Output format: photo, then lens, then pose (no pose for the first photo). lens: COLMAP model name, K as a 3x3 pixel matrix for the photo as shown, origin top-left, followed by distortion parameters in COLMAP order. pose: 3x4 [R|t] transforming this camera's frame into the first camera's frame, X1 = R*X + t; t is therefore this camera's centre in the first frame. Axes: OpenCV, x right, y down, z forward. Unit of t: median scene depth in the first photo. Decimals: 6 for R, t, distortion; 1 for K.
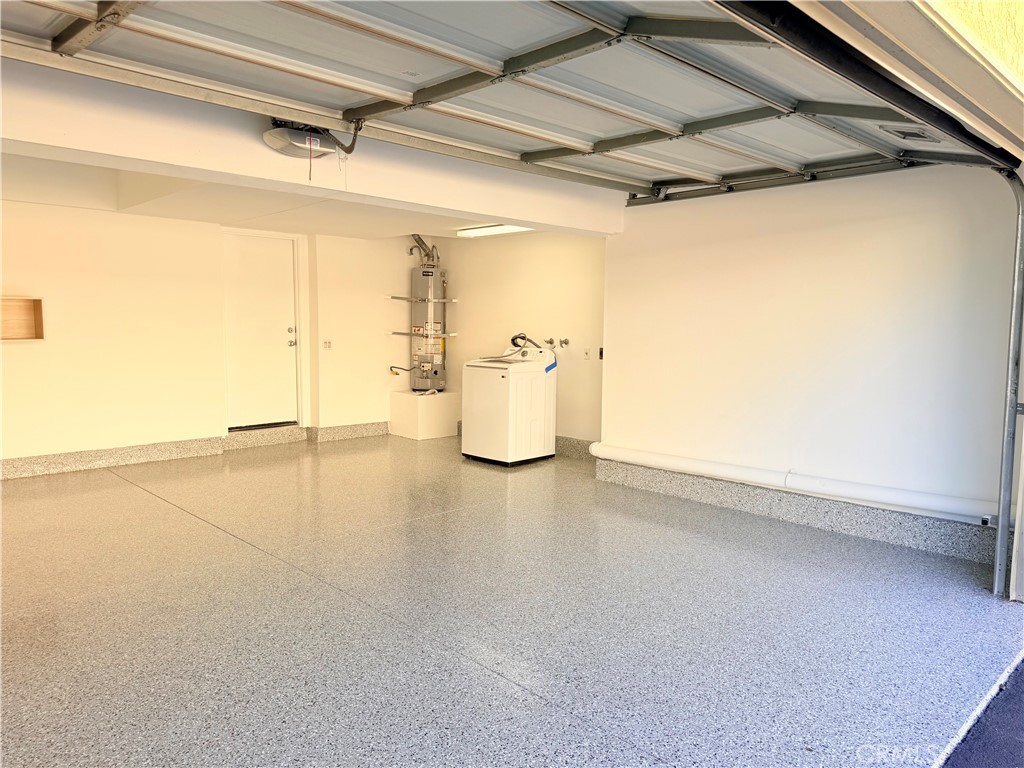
lens RADIAL K [[720.4, 0, 511.4], [0, 720.4, 388.9], [0, 0, 1]] dist [0.050750, -0.035408]
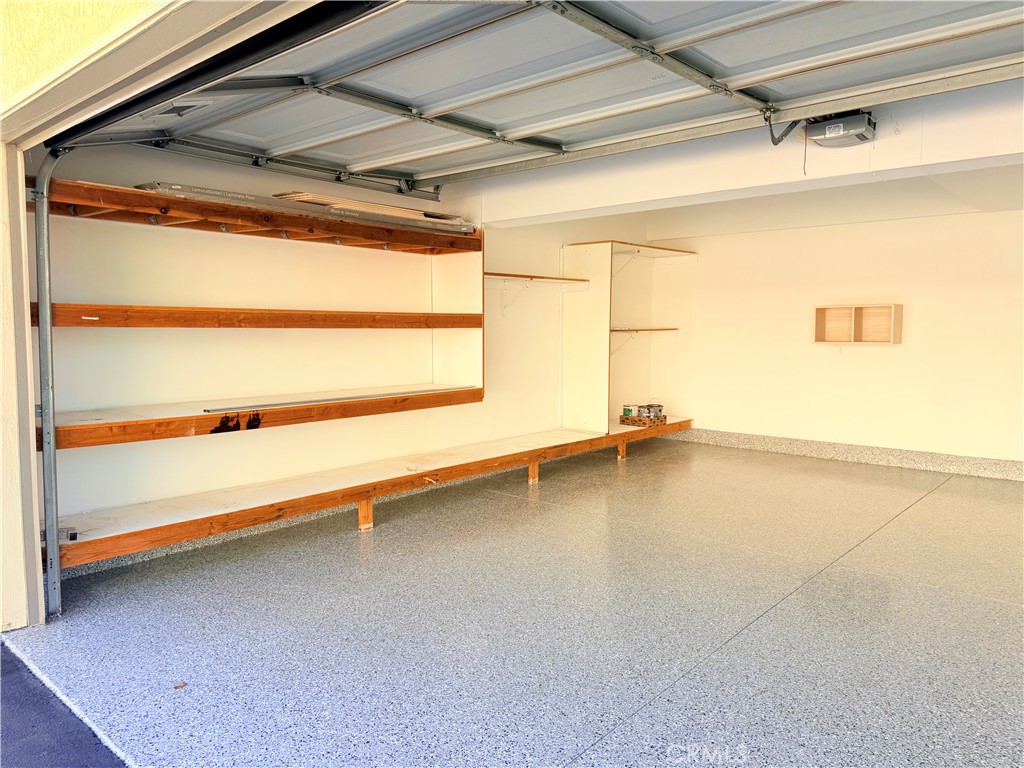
lens RADIAL K [[720.4, 0, 511.9], [0, 720.4, 383.9], [0, 0, 1]] dist [0.050750, -0.035408]
pose [[0.081699, 0.073389, -0.993951, 0.656503], [-0.092471, 0.993542, 0.065758, -0.040196], [0.992358, 0.086539, 0.087958, 0.549694]]
